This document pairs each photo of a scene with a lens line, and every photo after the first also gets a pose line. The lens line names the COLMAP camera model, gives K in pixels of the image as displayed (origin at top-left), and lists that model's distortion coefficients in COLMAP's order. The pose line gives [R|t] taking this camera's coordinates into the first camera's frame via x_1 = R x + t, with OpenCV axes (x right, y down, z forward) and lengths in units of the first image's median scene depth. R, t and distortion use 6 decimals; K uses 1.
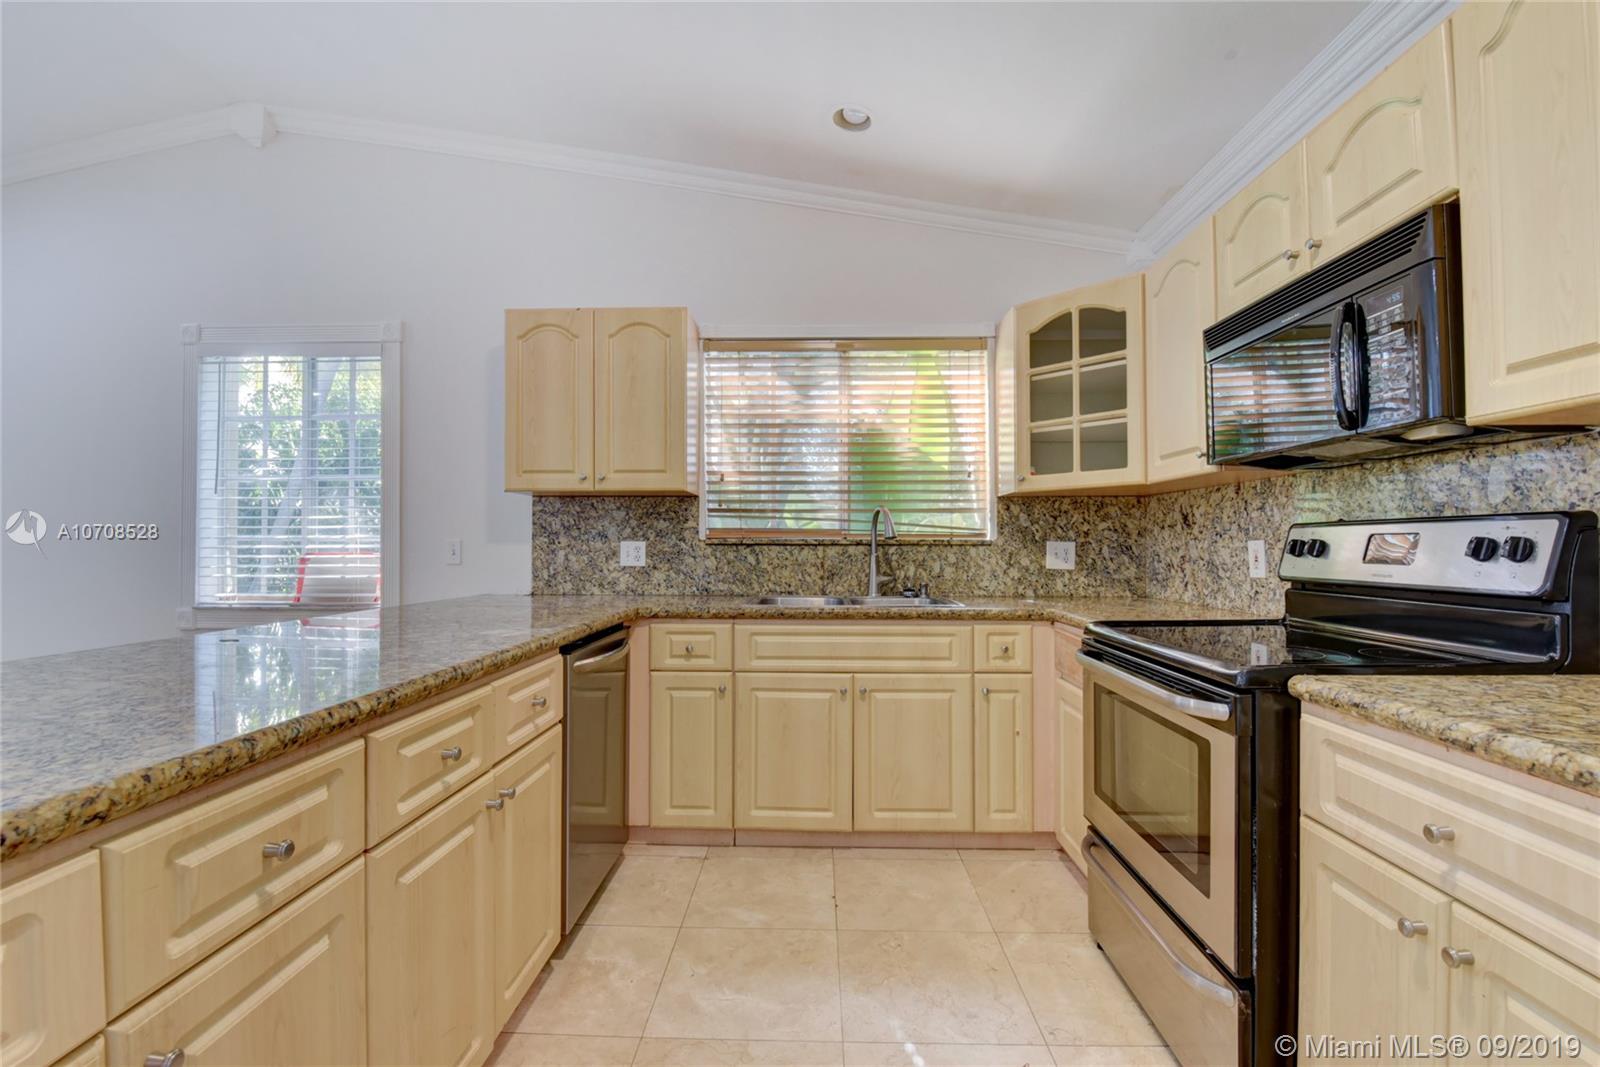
lens RADIAL K [[692.3, 0, 796.3], [0, 692.3, 537.8], [0, 0, 1]] dist [0.000165, -0.012322]
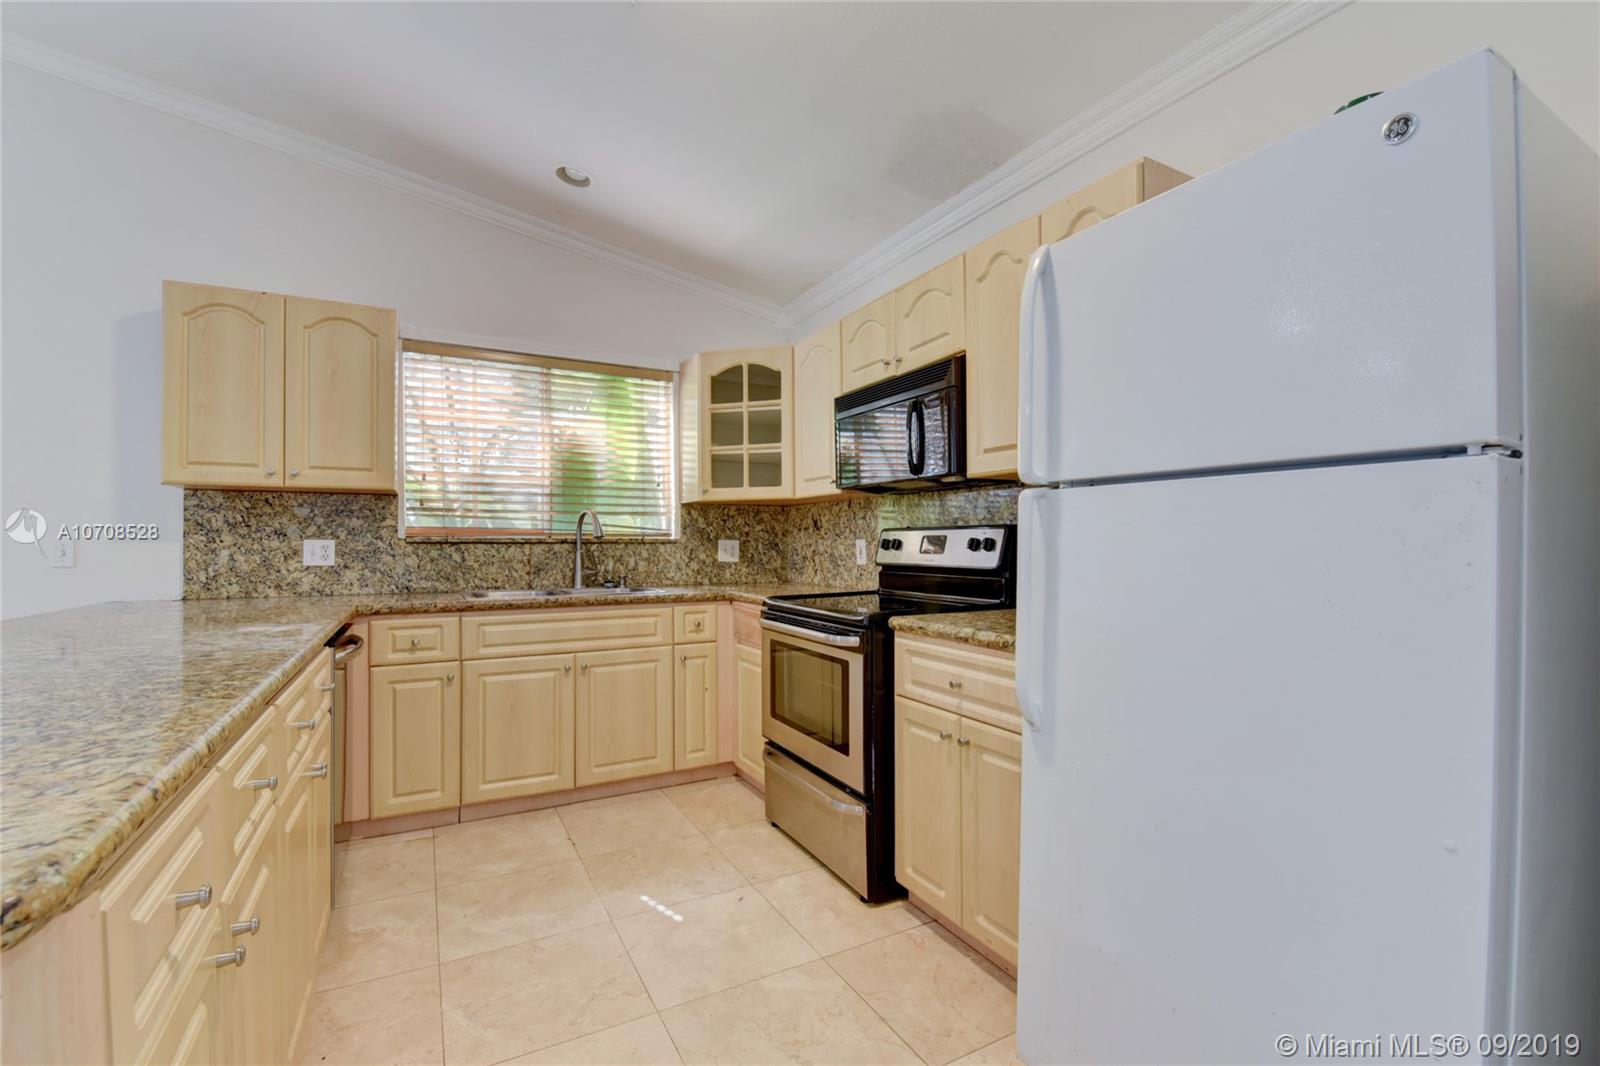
lens RADIAL K [[692.3, 0, 796.3], [0, 692.3, 537.3], [0, 0, 1]] dist [0.000165, -0.012322]
pose [[0.865199, 0.002103, 0.501424, -0.177974], [-0.003077, 0.999995, 0.001116, -0.001697], [-0.501419, -0.002508, 0.865201, -0.193204]]
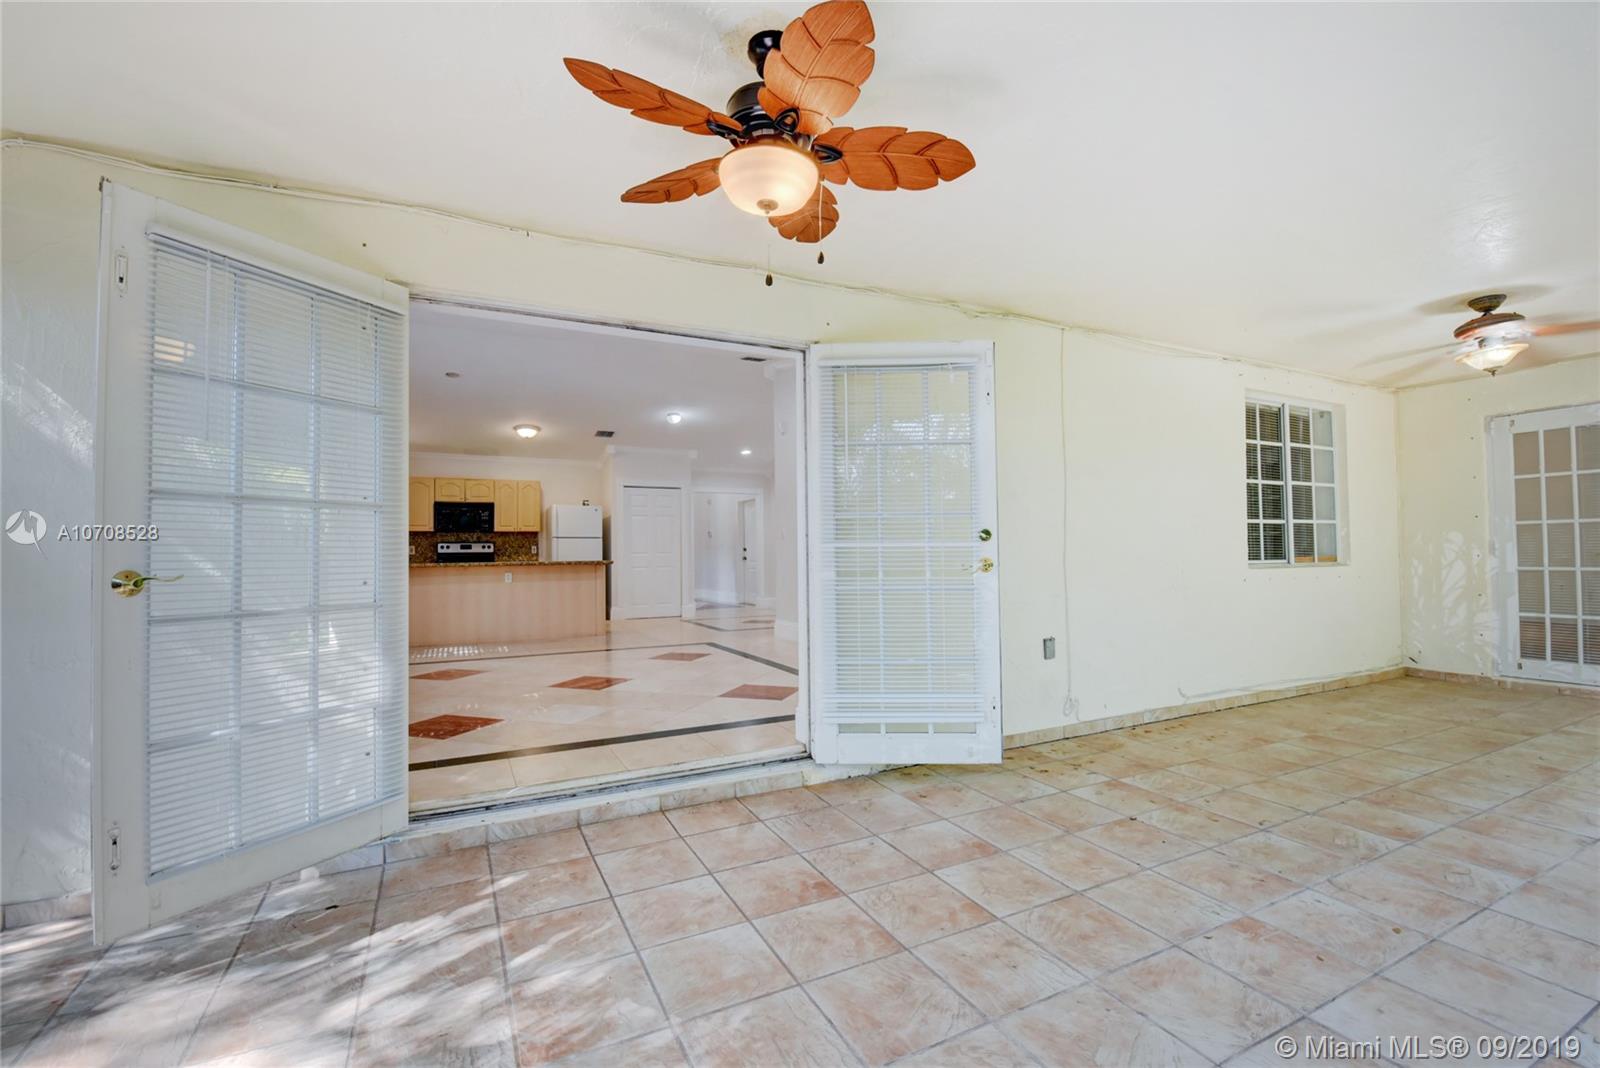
lens RADIAL K [[692.3, 0, 796.3], [0, 692.3, 538.3], [0, 0, 1]] dist [0.000165, -0.012322]
pose [[-0.480080, 0.026353, 0.876829, -3.858551], [0.003578, 0.999599, -0.028084, 0.077872], [-0.877218, -0.010345, -0.479981, 0.866333]]
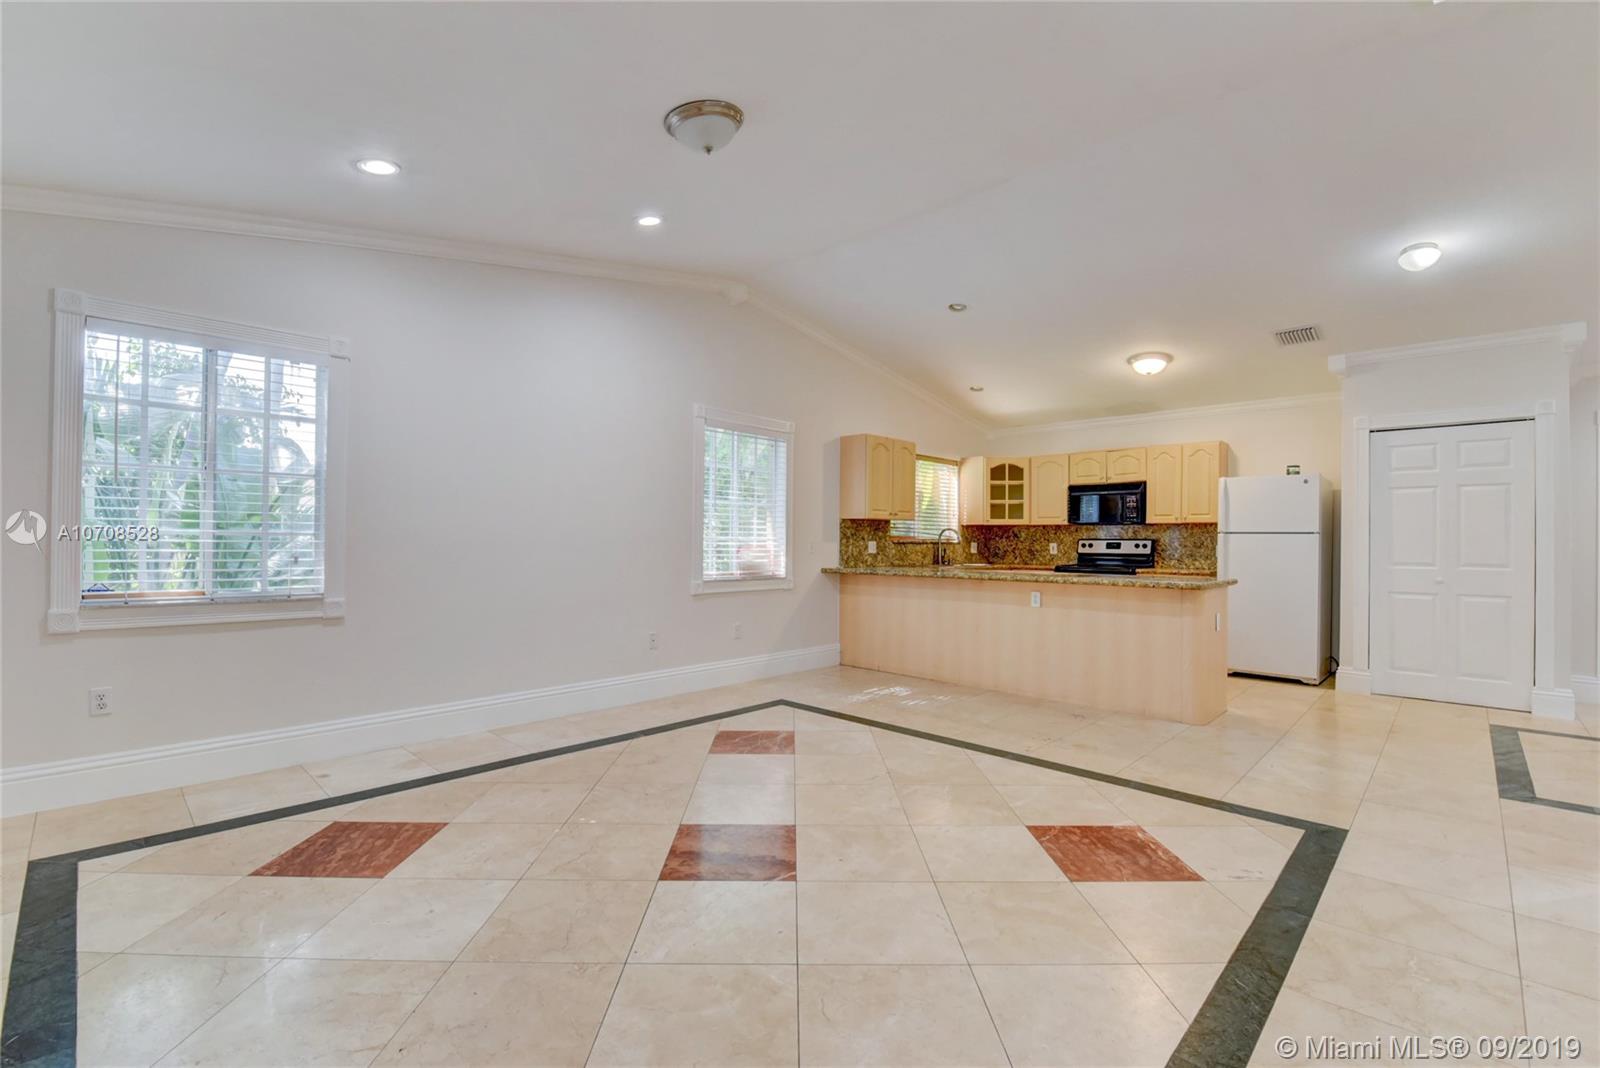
lens RADIAL K [[692.3, 0, 796.3], [0, 692.3, 538.3], [0, 0, 1]] dist [0.000165, -0.012322]
pose [[0.675487, 0.008281, 0.737325, -2.439227], [-0.014940, 0.999885, 0.002457, -0.007979], [-0.737220, -0.012675, 0.675534, -0.337014]]
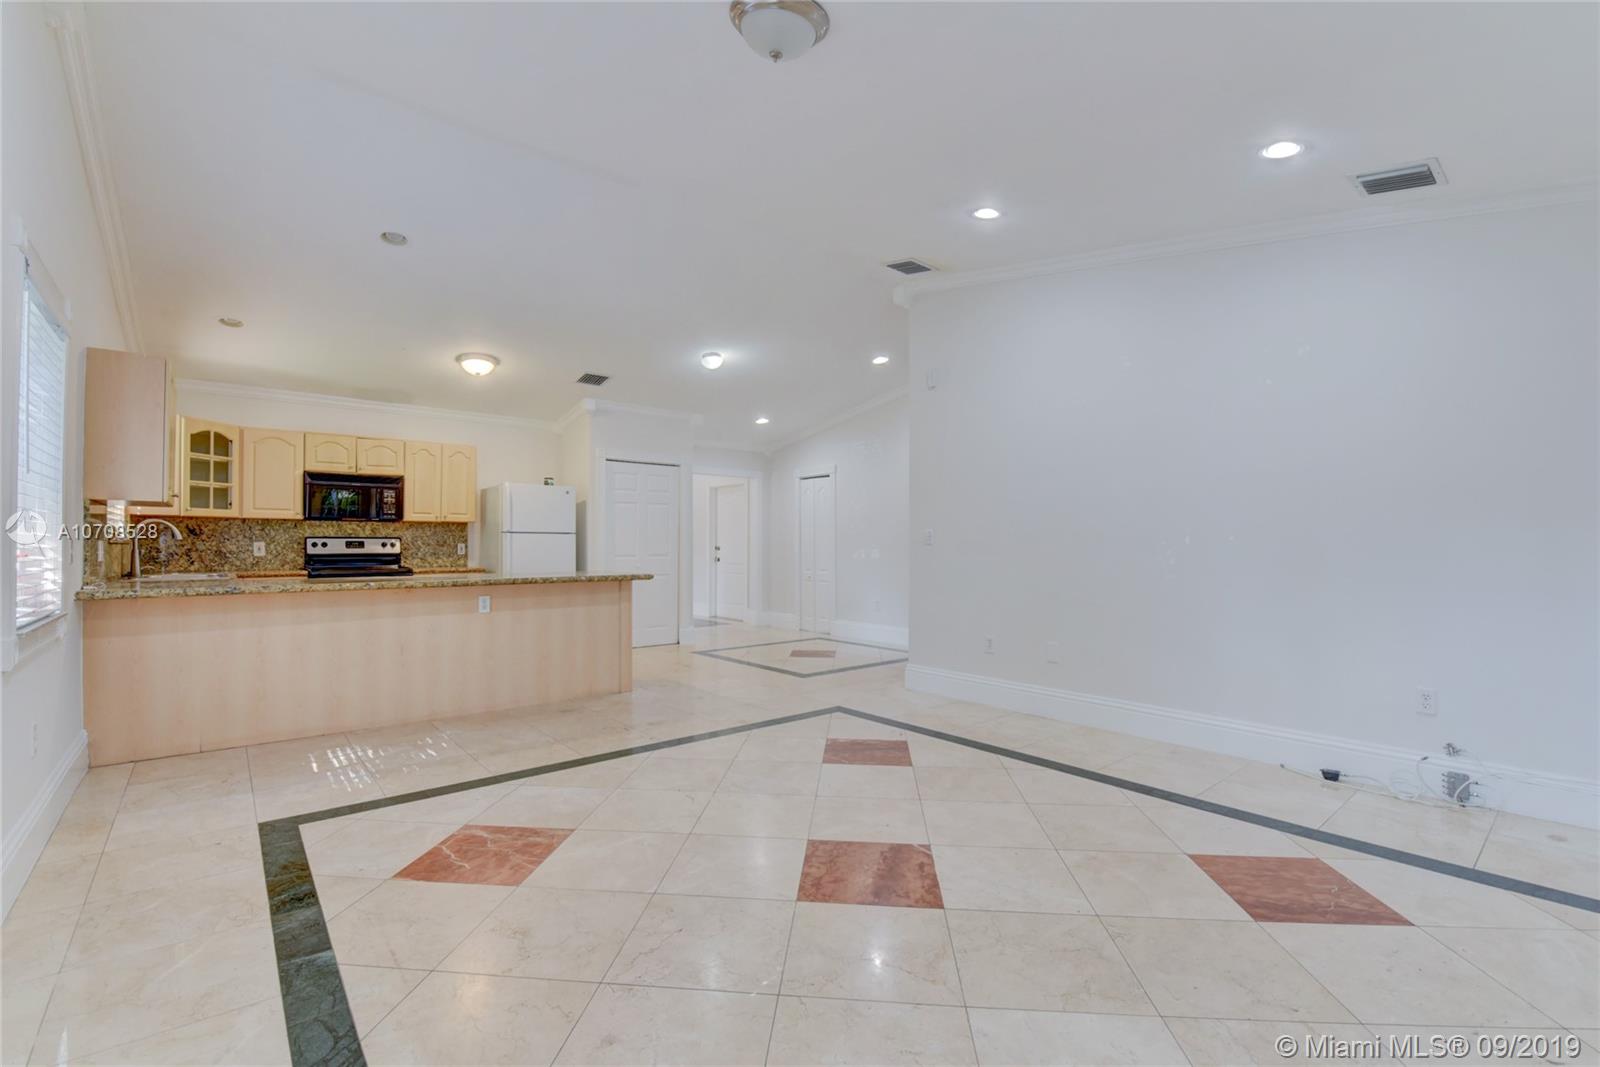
lens RADIAL K [[692.3, 0, 796.3], [0, 692.3, 537.8], [0, 0, 1]] dist [0.000165, -0.012322]
pose [[-0.664526, 0.005085, 0.747248, -2.401669], [-0.009938, 0.999828, -0.015641, 0.008107], [-0.747199, -0.017820, -0.664361, 1.092963]]
